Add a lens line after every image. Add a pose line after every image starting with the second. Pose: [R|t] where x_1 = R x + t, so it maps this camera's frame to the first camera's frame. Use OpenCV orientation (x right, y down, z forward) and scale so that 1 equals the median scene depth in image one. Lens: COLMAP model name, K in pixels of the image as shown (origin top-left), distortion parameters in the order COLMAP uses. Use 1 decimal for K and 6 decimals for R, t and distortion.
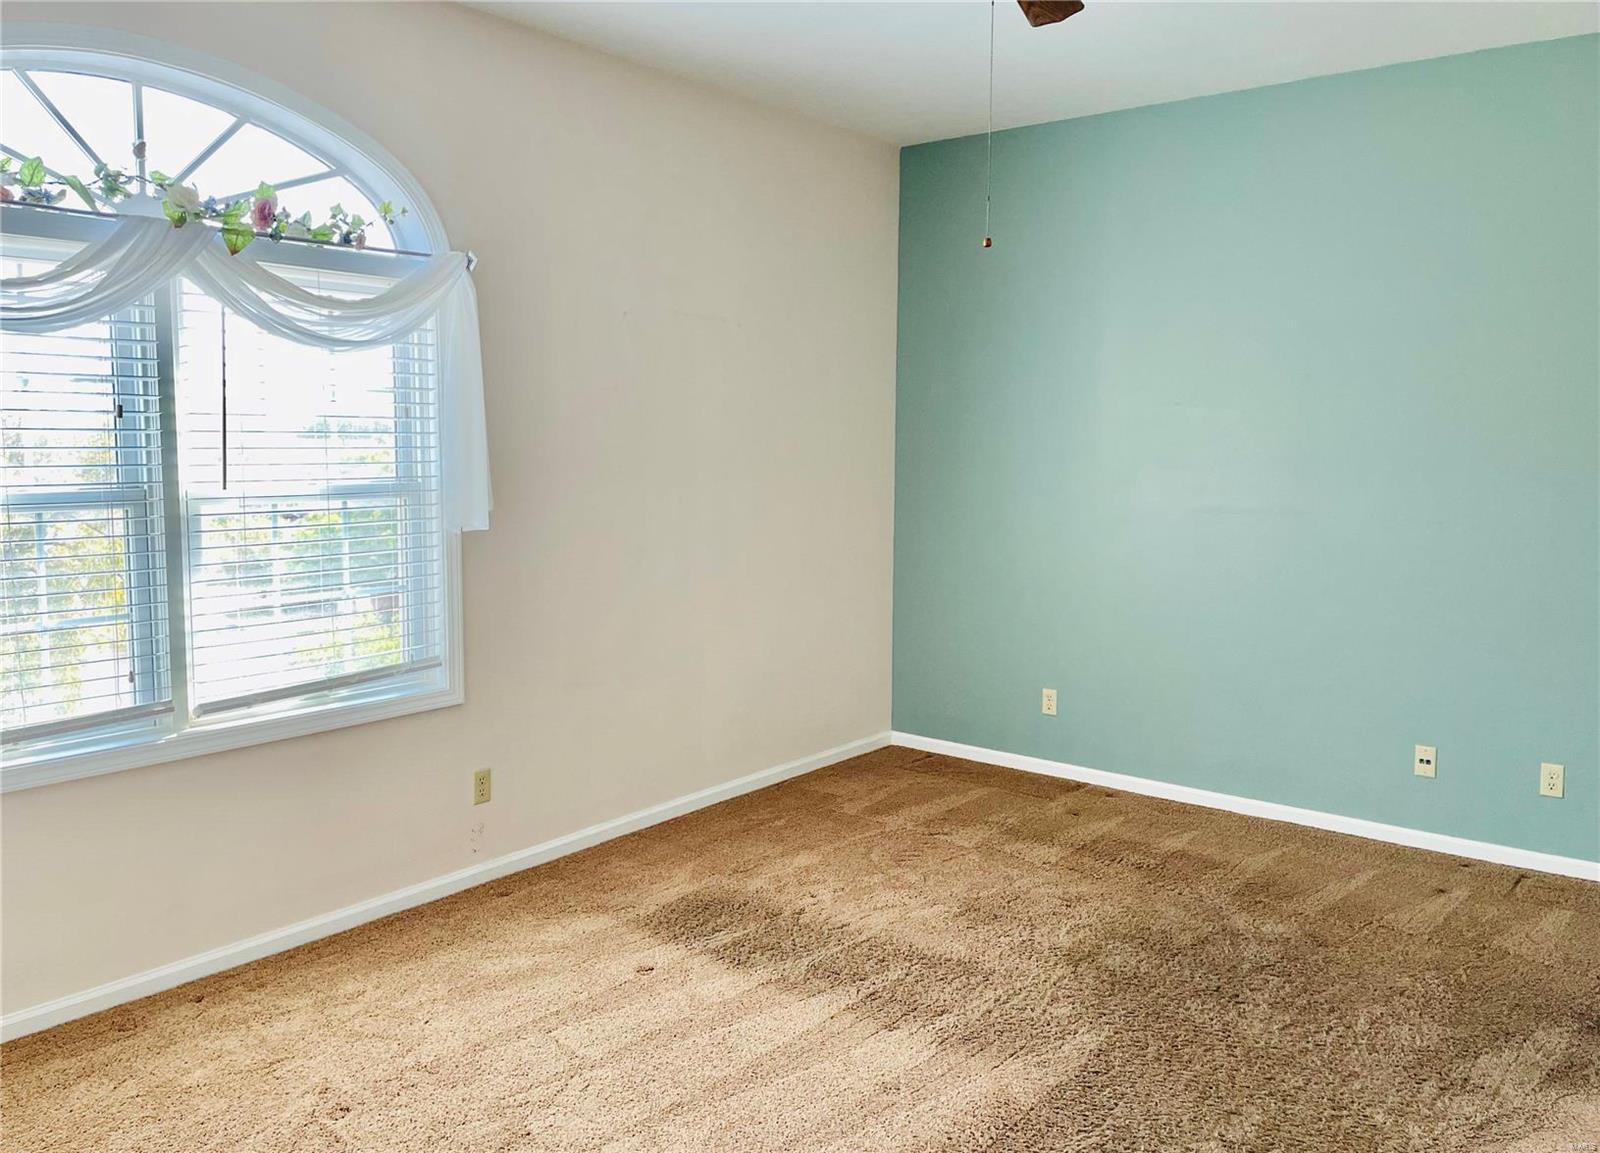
lens RADIAL K [[1267.4, 0, 800.0], [0, 1267.4, 576.5], [0, 0, 1]] dist [0.001541, -0.000220]
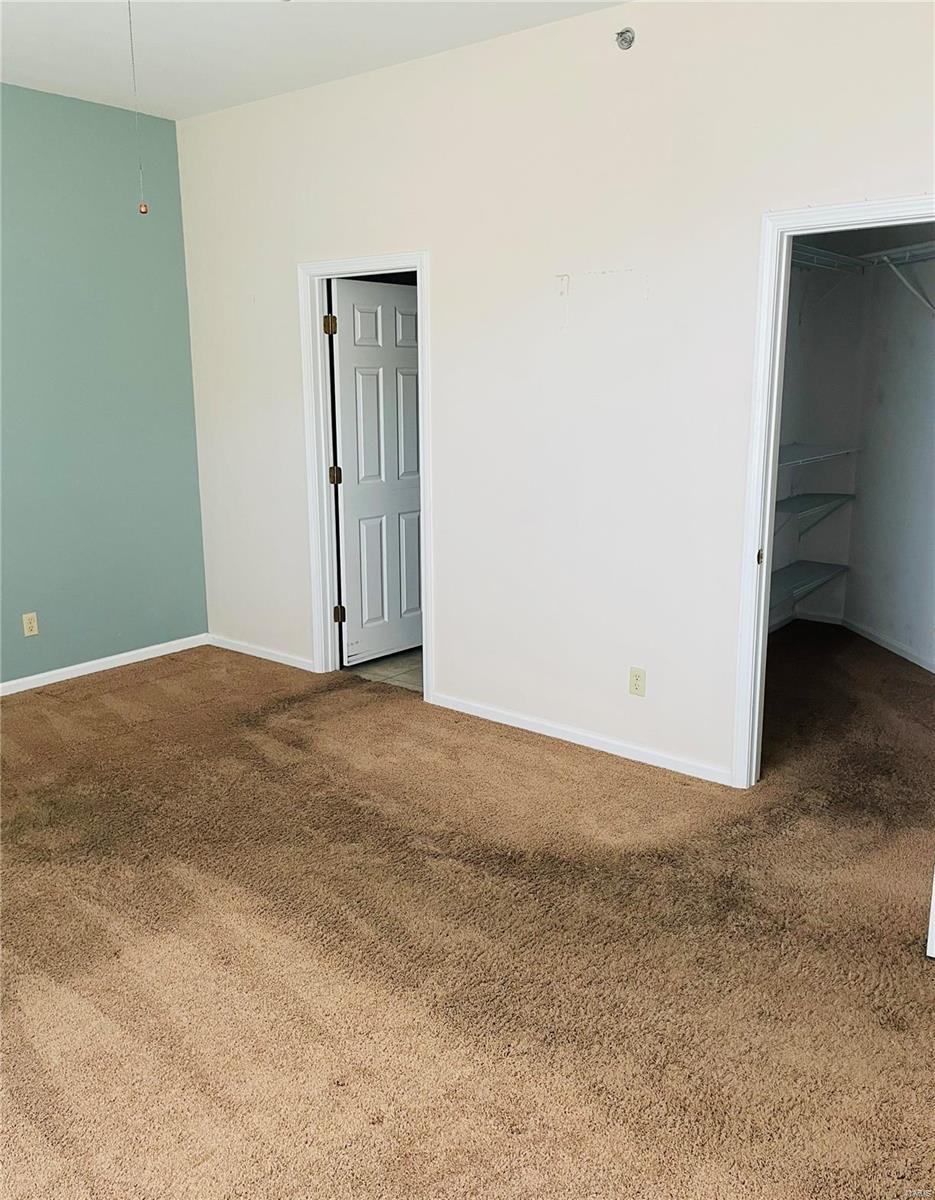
lens RADIAL K [[983.0, 0, 467.5], [0, 983.0, 600.0], [0, 0, 1]] dist [0.000288, 0.000250]
pose [[0.011556, -0.237418, 0.971339, -0.584189], [0.116026, 0.965161, 0.234527, -0.086099], [-0.993179, 0.109990, 0.038700, 0.555919]]
